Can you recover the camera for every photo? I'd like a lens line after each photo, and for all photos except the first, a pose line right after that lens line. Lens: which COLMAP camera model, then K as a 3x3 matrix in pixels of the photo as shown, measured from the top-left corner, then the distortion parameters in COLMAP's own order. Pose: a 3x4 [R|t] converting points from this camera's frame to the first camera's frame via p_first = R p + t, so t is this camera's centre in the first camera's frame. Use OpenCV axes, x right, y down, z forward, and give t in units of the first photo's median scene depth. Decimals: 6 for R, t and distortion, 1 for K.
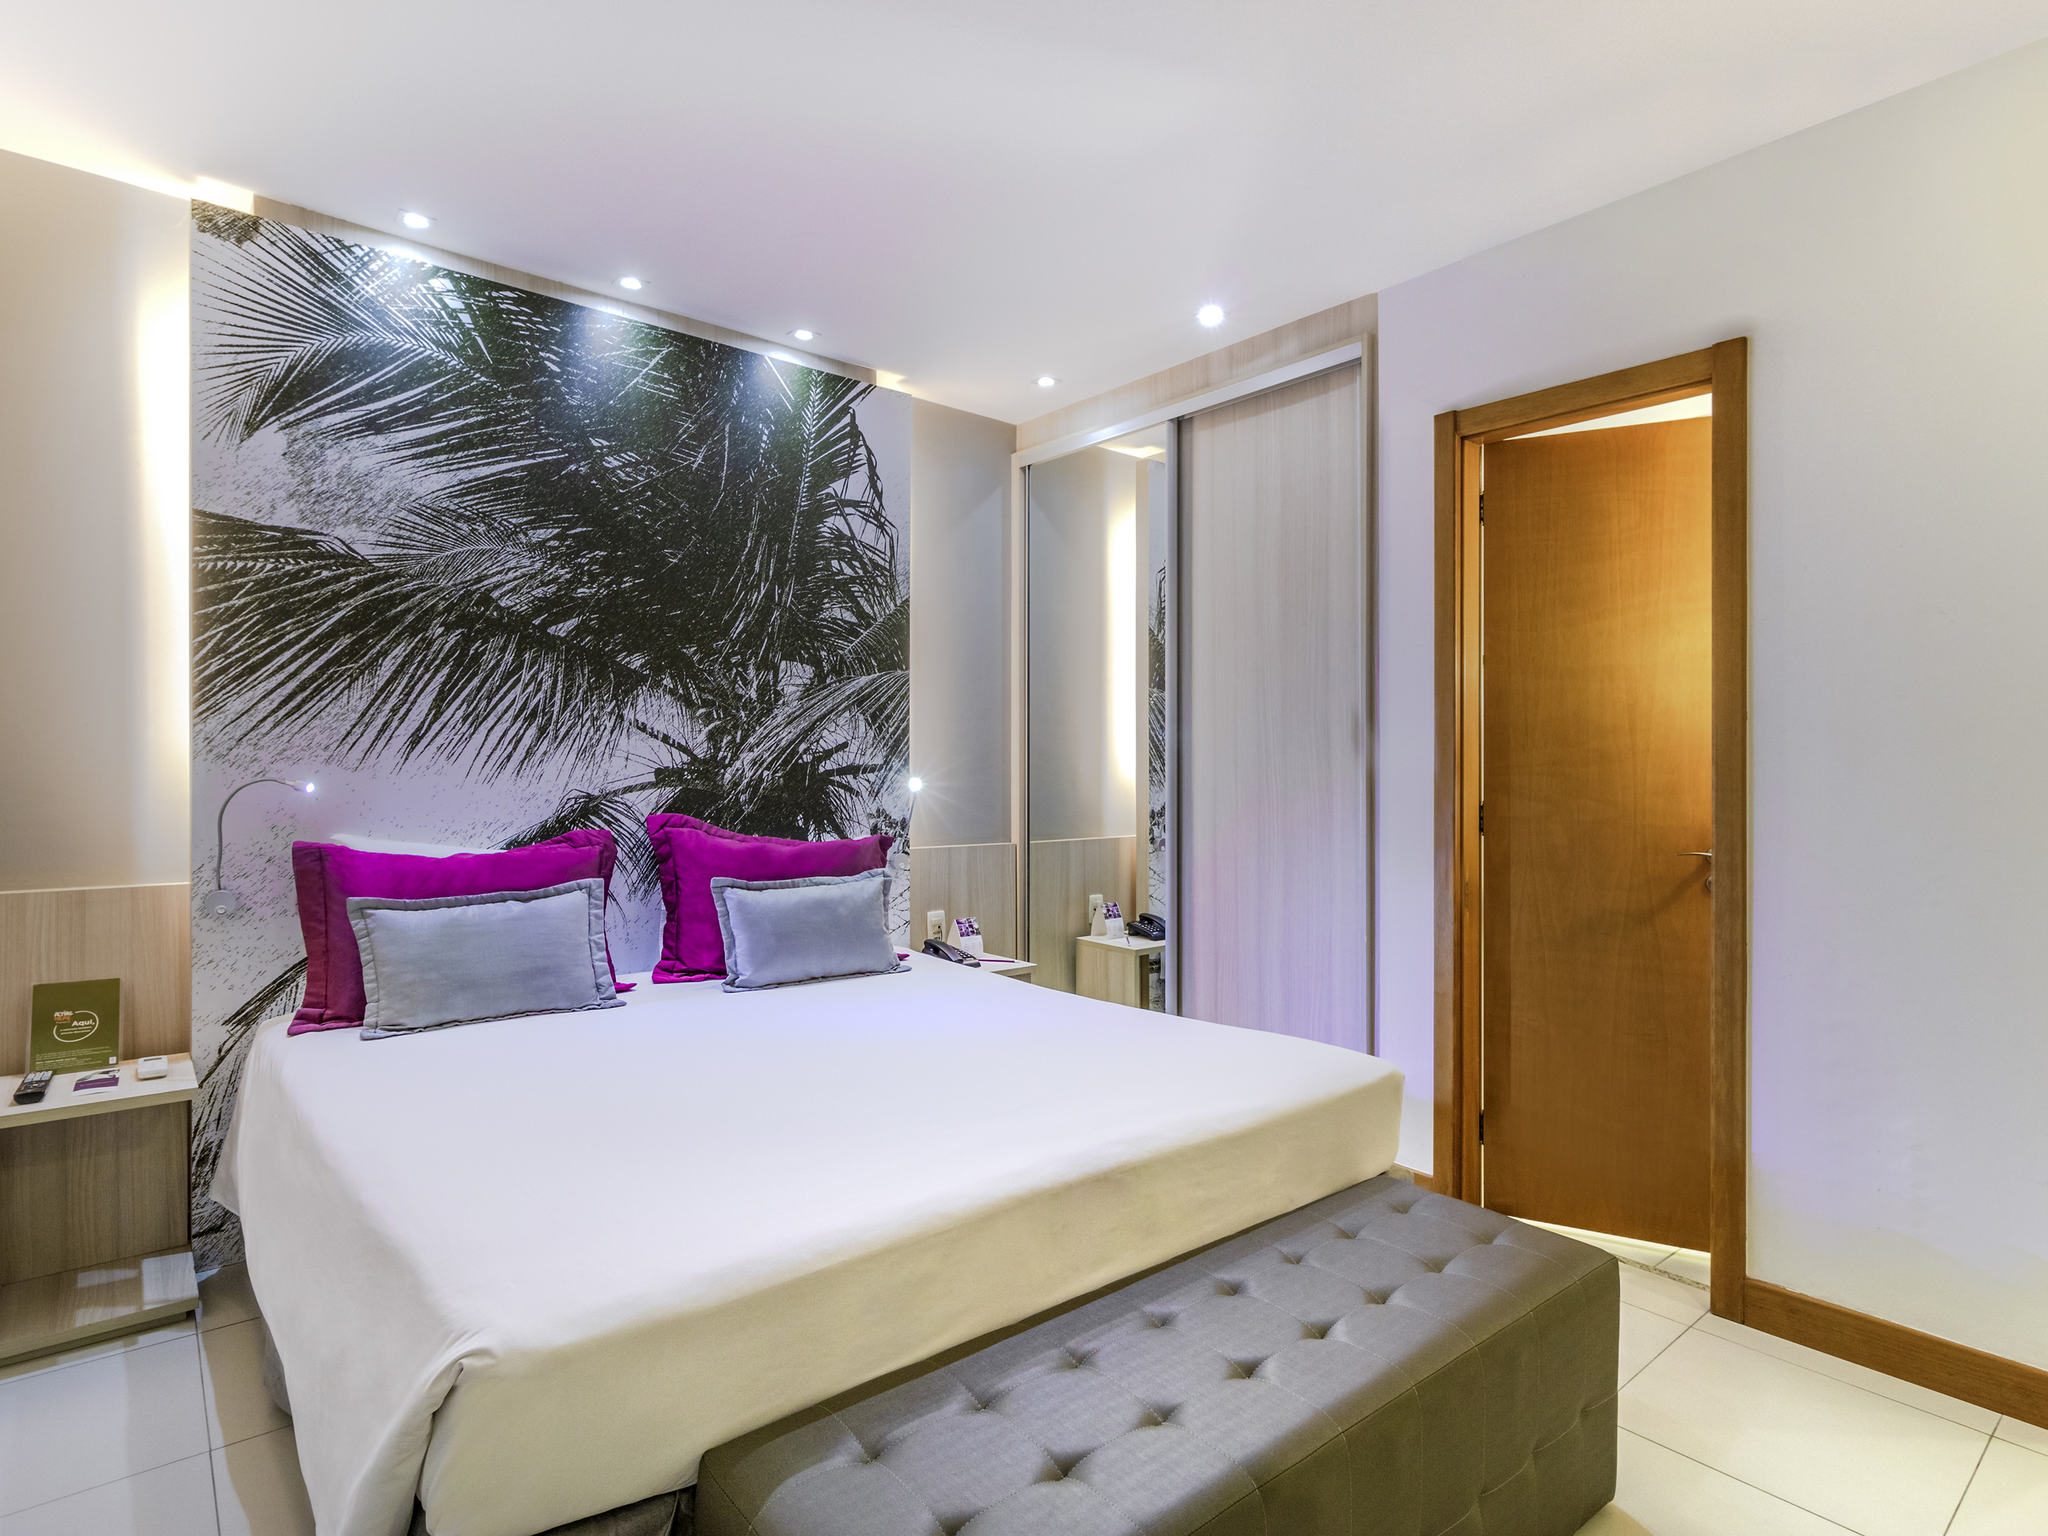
lens RADIAL K [[1097.7, 0, 1055.7], [0, 1097.7, 762.0], [0, 0, 1]] dist [0.022102, -0.007339]
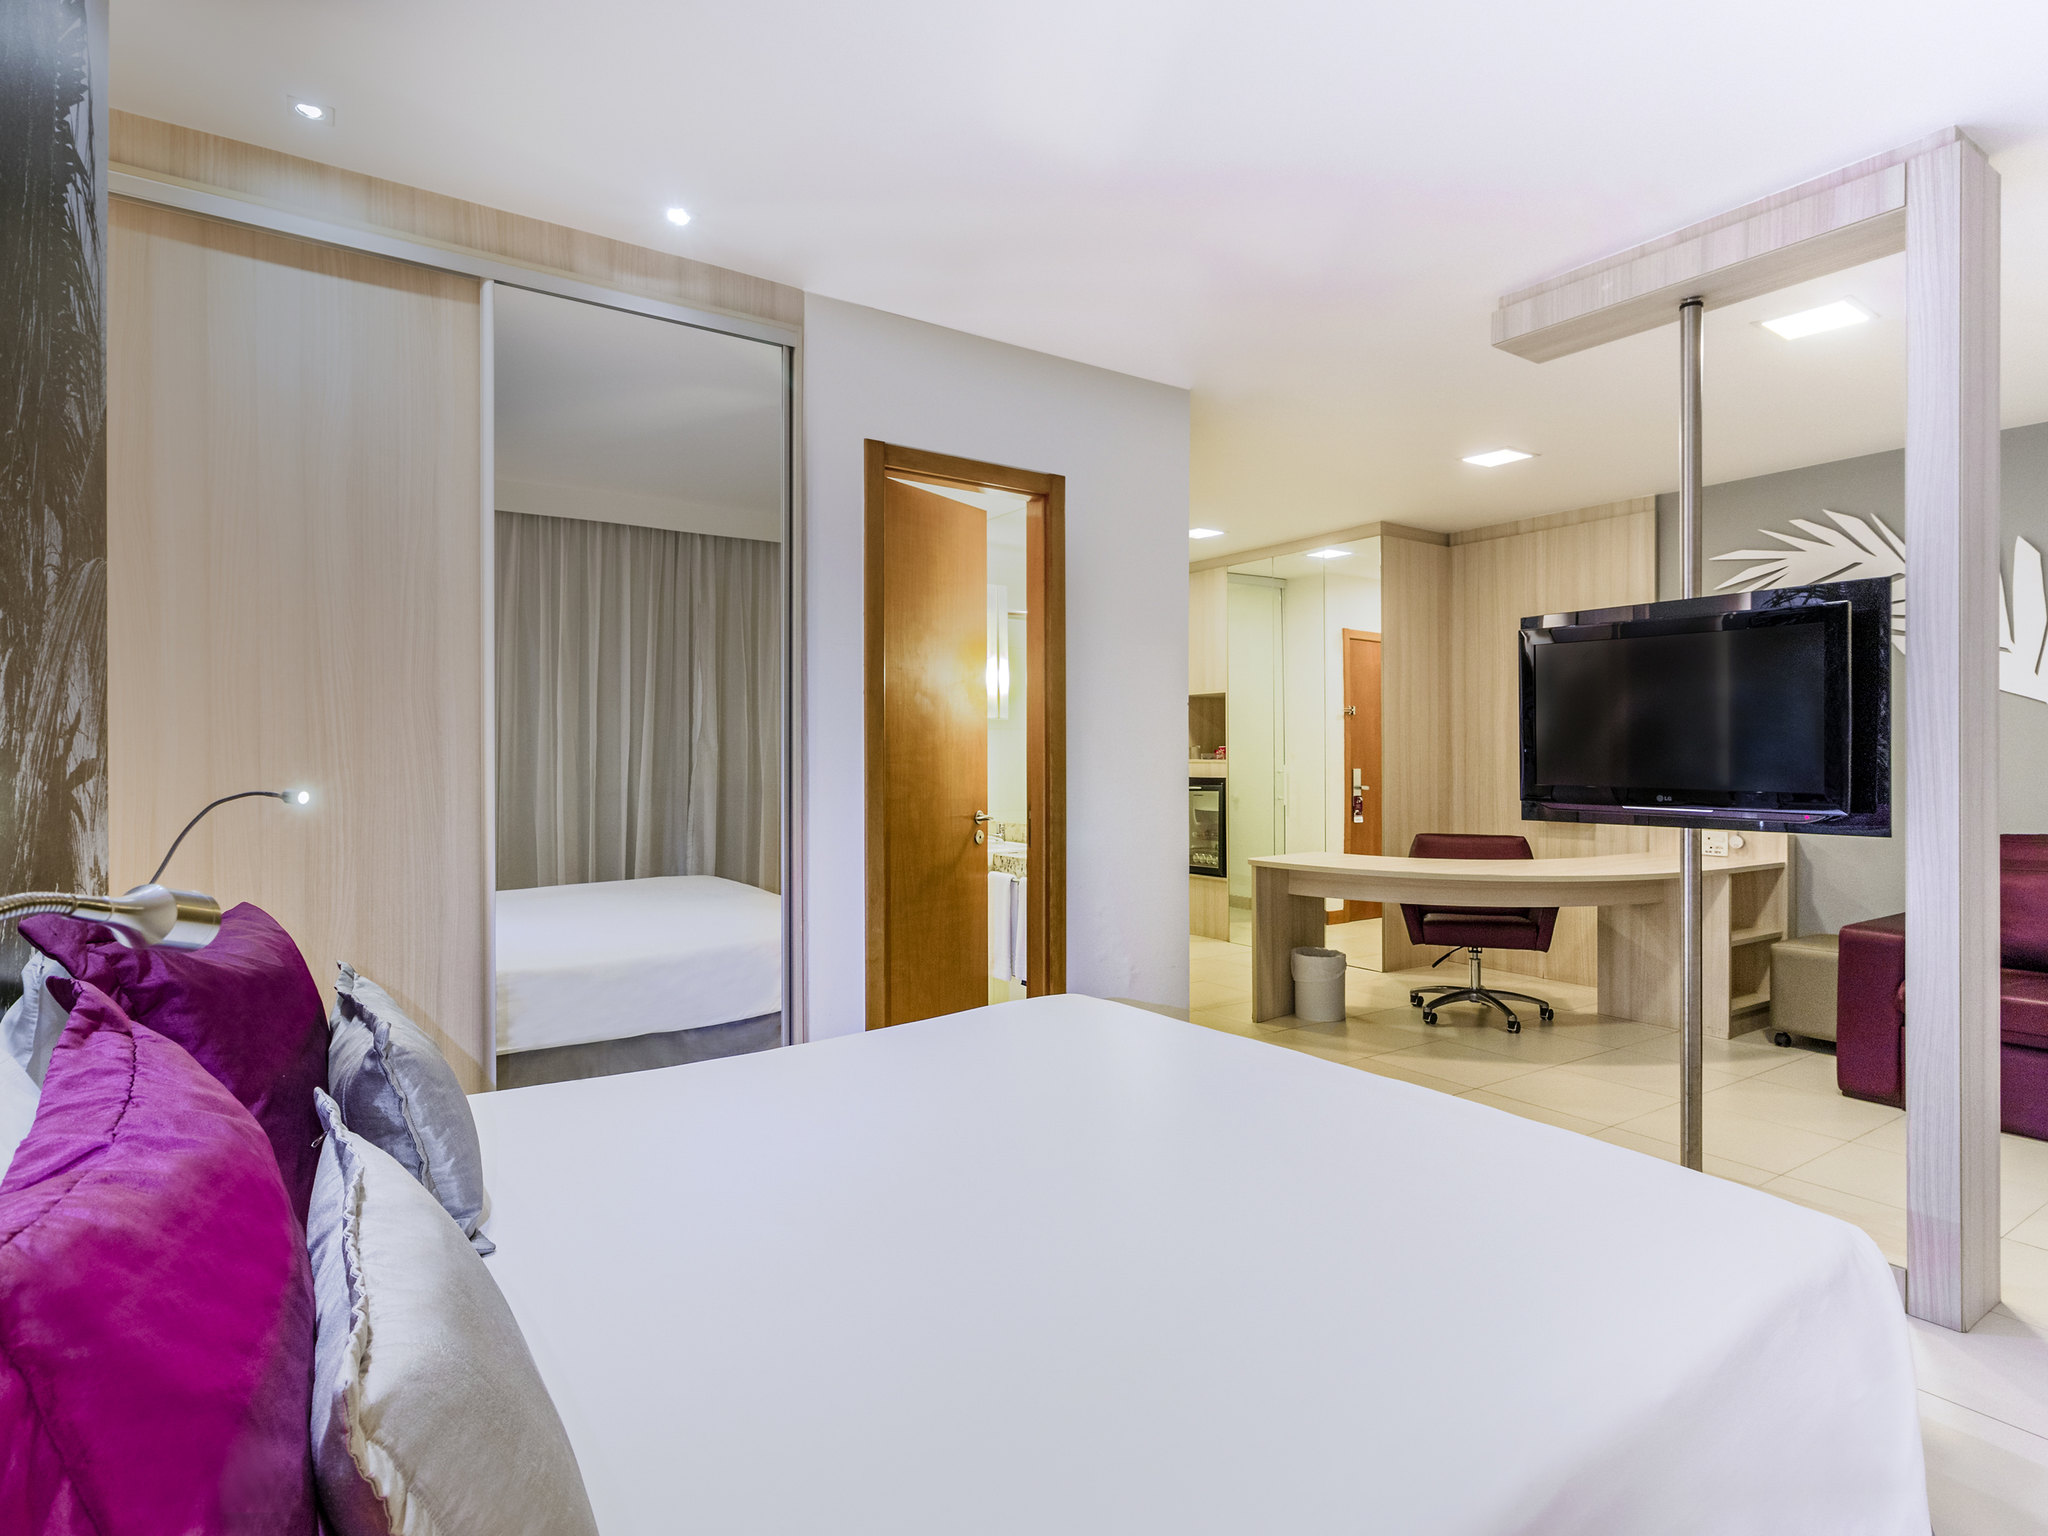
lens RADIAL K [[1097.7, 0, 1025.7], [0, 1097.7, 745.9], [0, 0, 1]] dist [0.022102, -0.007339]
pose [[0.109003, 0.002040, 0.994039, -0.648729], [-0.004424, 0.999989, -0.001567, -0.004865], [-0.994032, -0.004227, 0.109010, 0.635544]]
